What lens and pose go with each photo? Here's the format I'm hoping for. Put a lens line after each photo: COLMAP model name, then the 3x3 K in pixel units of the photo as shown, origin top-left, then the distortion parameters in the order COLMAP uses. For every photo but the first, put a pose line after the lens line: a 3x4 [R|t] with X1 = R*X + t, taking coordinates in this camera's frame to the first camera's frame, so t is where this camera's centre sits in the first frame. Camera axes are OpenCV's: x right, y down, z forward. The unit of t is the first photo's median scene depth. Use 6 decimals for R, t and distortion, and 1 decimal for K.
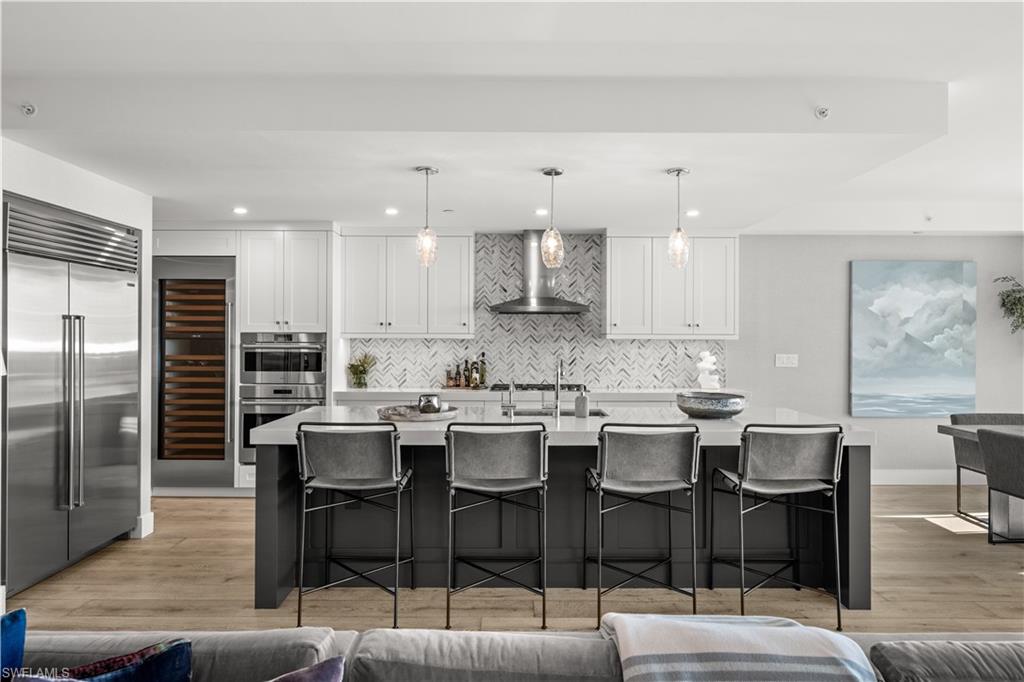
lens RADIAL K [[659.0, 0, 517.4], [0, 659.0, 338.5], [0, 0, 1]] dist [0.005657, 0.000587]
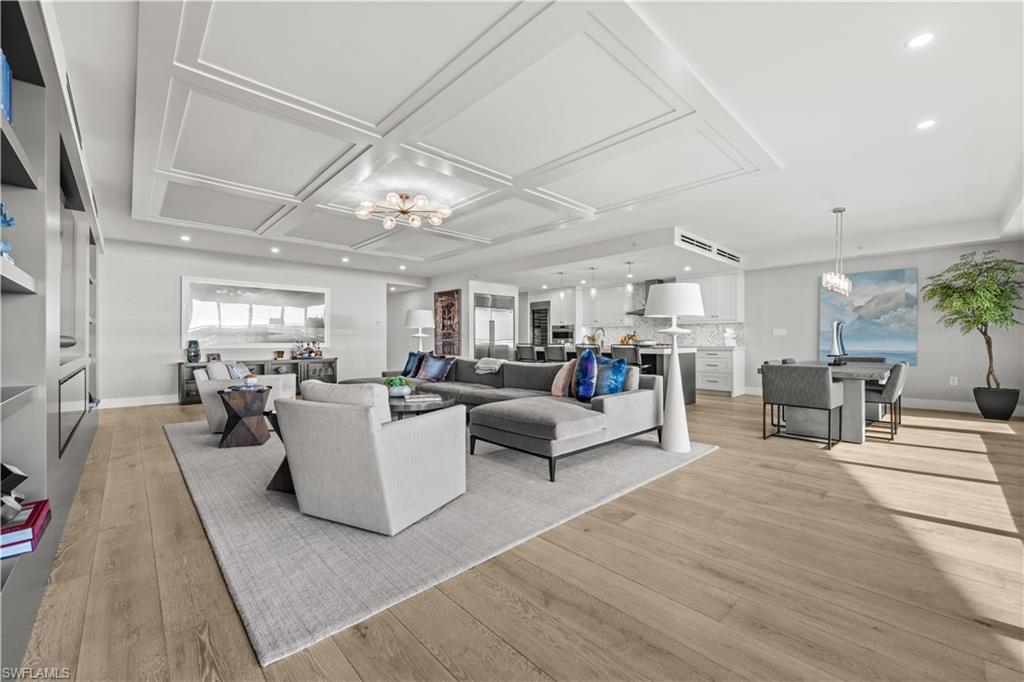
lens RADIAL K [[413.2, 0, 511.1], [0, 413.2, 340.5], [0, 0, 1]] dist [0.002196, -0.000361]
pose [[0.684065, -0.005124, -0.729403, 0.756480], [0.007274, 0.999974, -0.000203, 0.052228], [0.729385, -0.005166, 0.684084, -0.396885]]
